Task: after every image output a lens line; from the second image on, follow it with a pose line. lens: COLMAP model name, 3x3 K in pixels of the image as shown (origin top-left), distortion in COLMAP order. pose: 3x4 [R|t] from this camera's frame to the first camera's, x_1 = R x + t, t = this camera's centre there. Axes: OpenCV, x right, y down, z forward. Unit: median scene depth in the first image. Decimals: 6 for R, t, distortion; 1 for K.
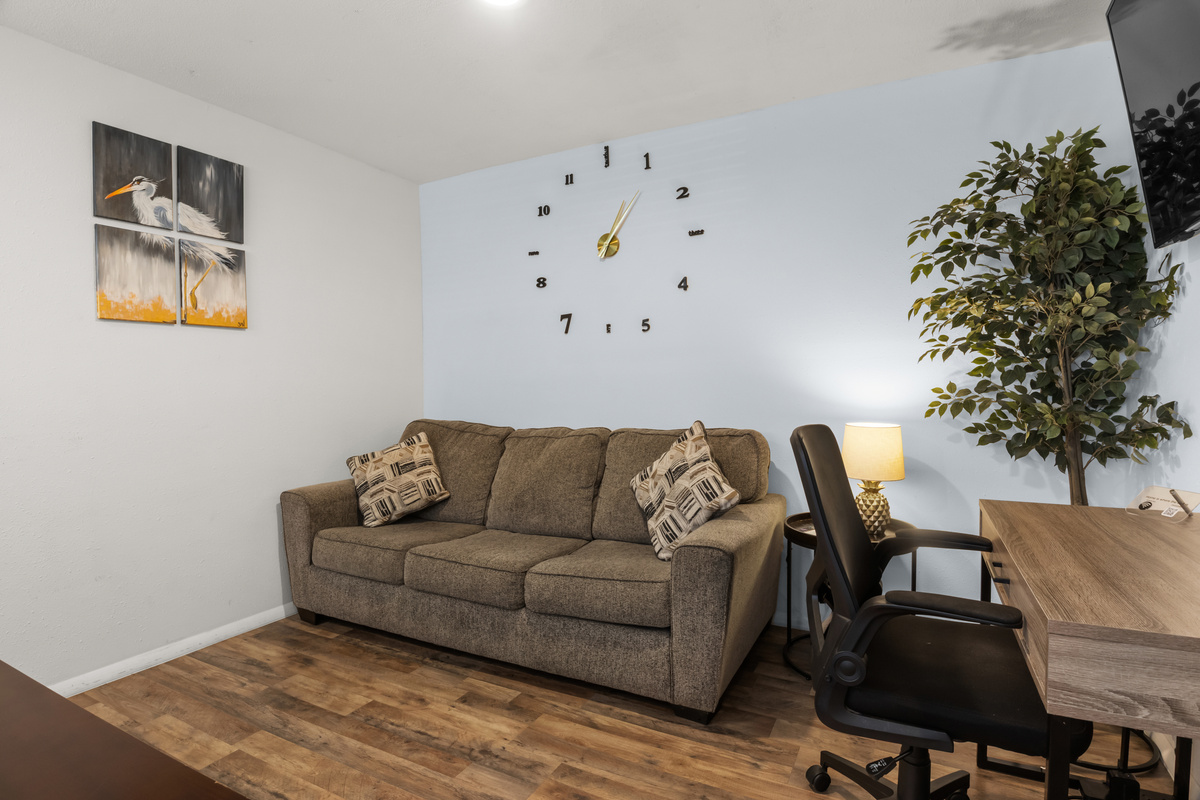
lens RADIAL K [[604.7, 0, 596.8], [0, 604.7, 396.7], [0, 0, 1]] dist [-0.018505, -0.007125]
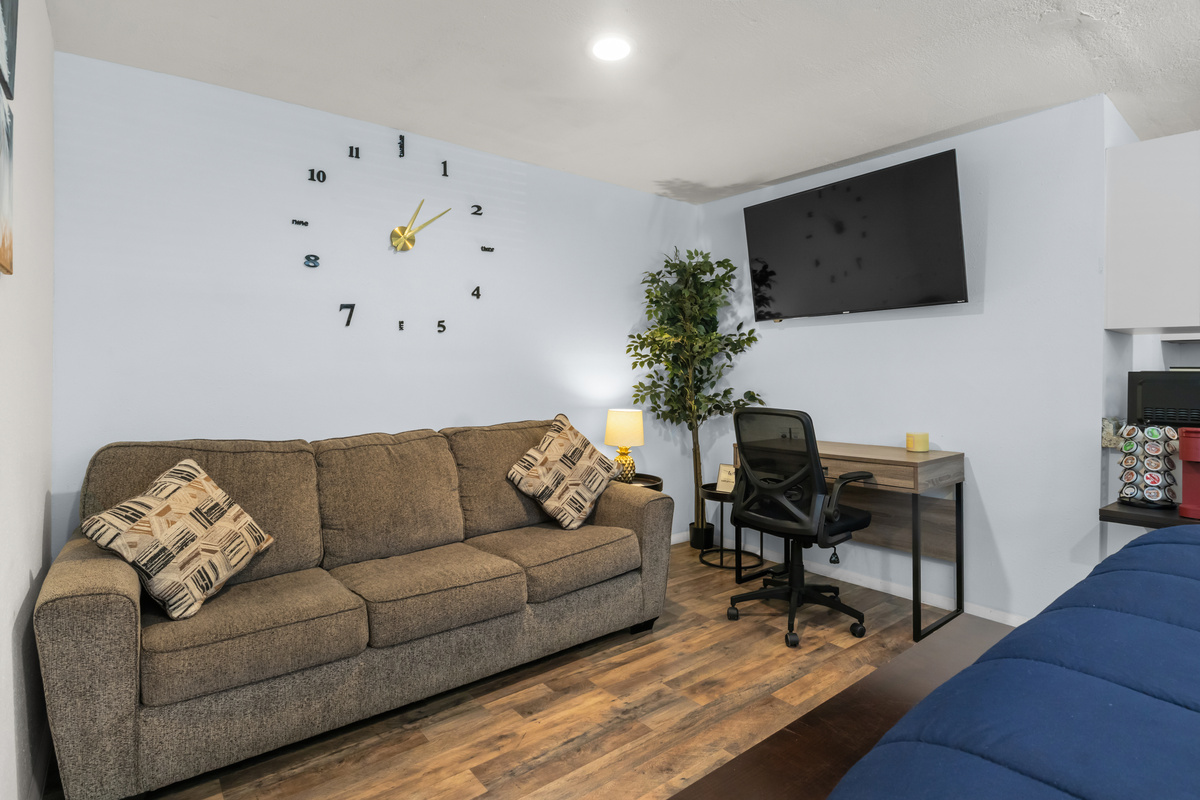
lens RADIAL K [[611.2, 0, 602.5], [0, 611.2, 370.6], [0, 0, 1]] dist [-0.013214, 0.000005]
pose [[0.397450, 0.012308, 0.917541, -1.008800], [0.017545, 0.999625, -0.021009, -0.022376], [-0.917456, 0.024448, 0.397085, 0.453536]]
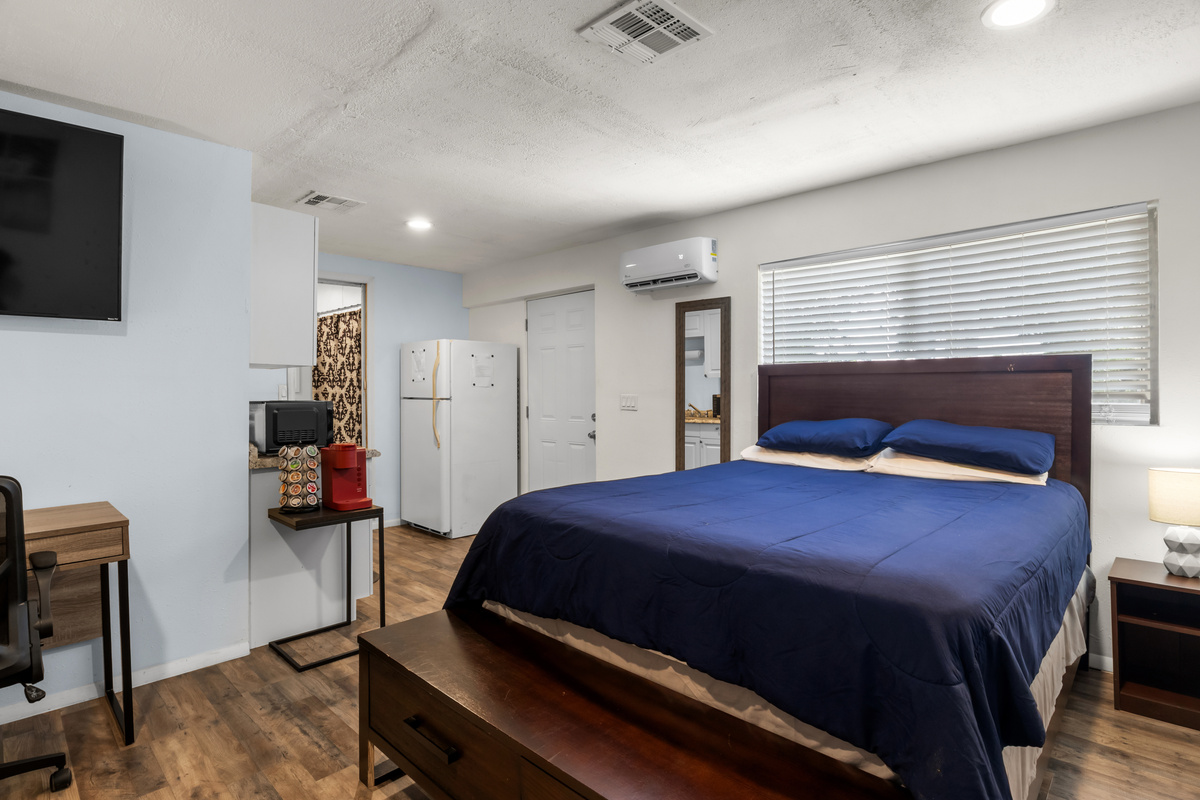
lens RADIAL K [[596.5, 0, 600.2], [0, 596.5, 389.0], [0, 0, 1]] dist [-0.013789, -0.000767]
pose [[-0.963852, 0.010323, 0.266237, -0.636807], [0.015198, 0.999752, 0.016257, -0.062069], [-0.266003, 0.019715, -0.963771, 1.027297]]
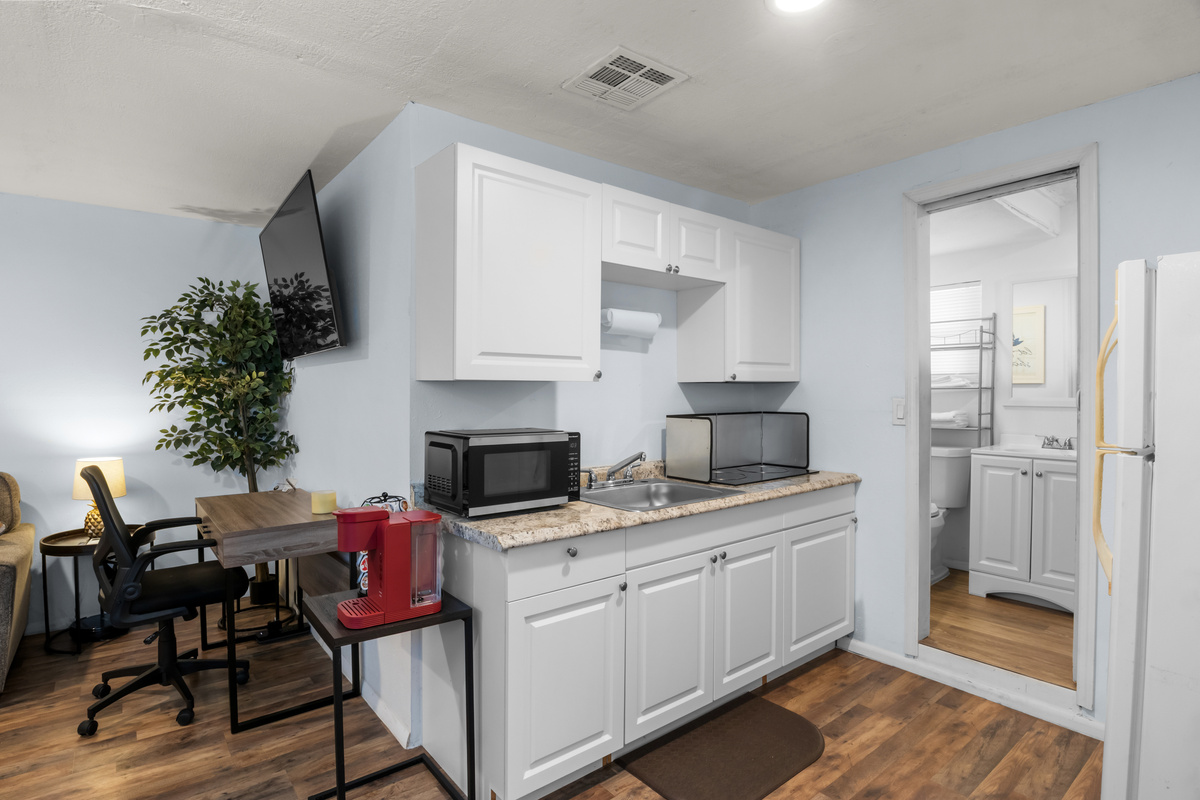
lens RADIAL K [[607.6, 0, 613.7], [0, 607.6, 407.5], [0, 0, 1]] dist [-0.026319, -0.002085]
pose [[0.382304, -0.019444, 0.923832, -0.377866], [0.019950, 0.999719, 0.012785, -0.067464], [-0.923821, 0.013543, 0.382585, -0.600869]]
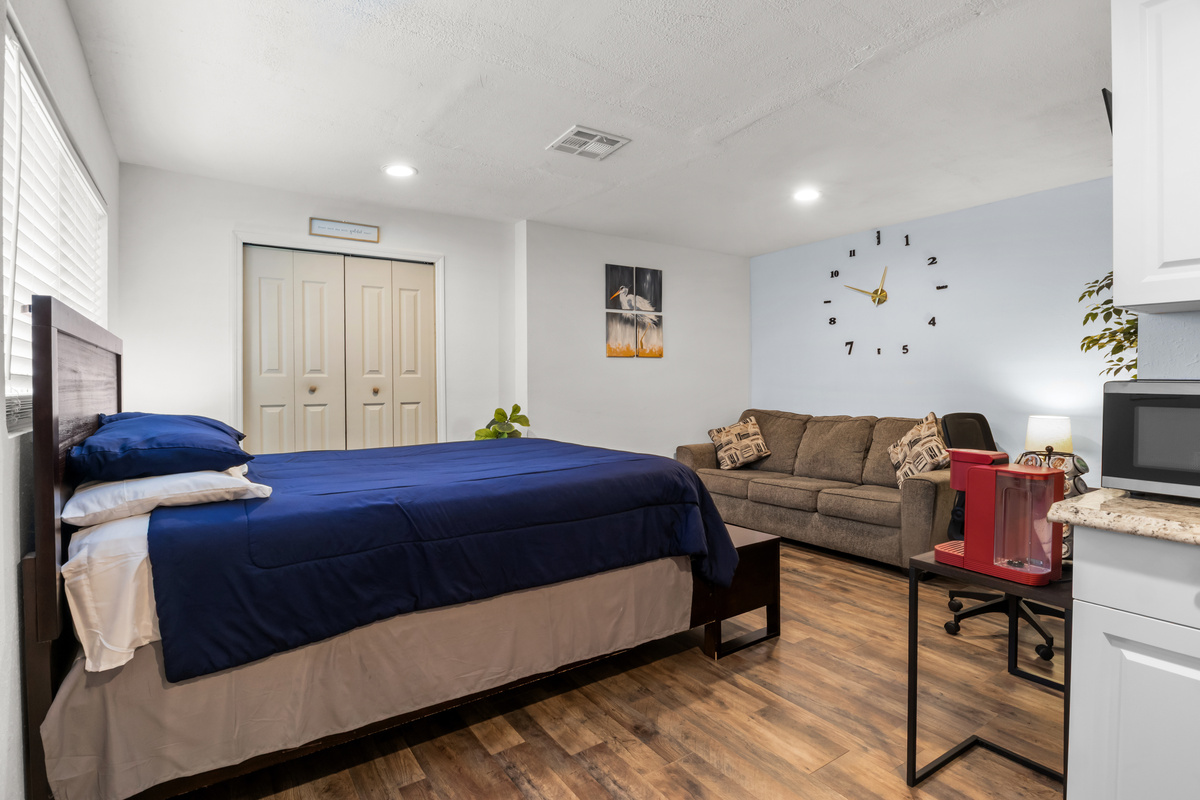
lens RADIAL K [[596.5, 0, 600.2], [0, 596.5, 389.0], [0, 0, 1]] dist [-0.013789, -0.000767]
pose [[0.885761, 0.008973, -0.464056, 0.127083], [-0.012828, 0.999904, -0.005152, -0.002890], [0.463965, 0.010516, 0.885791, -0.873864]]
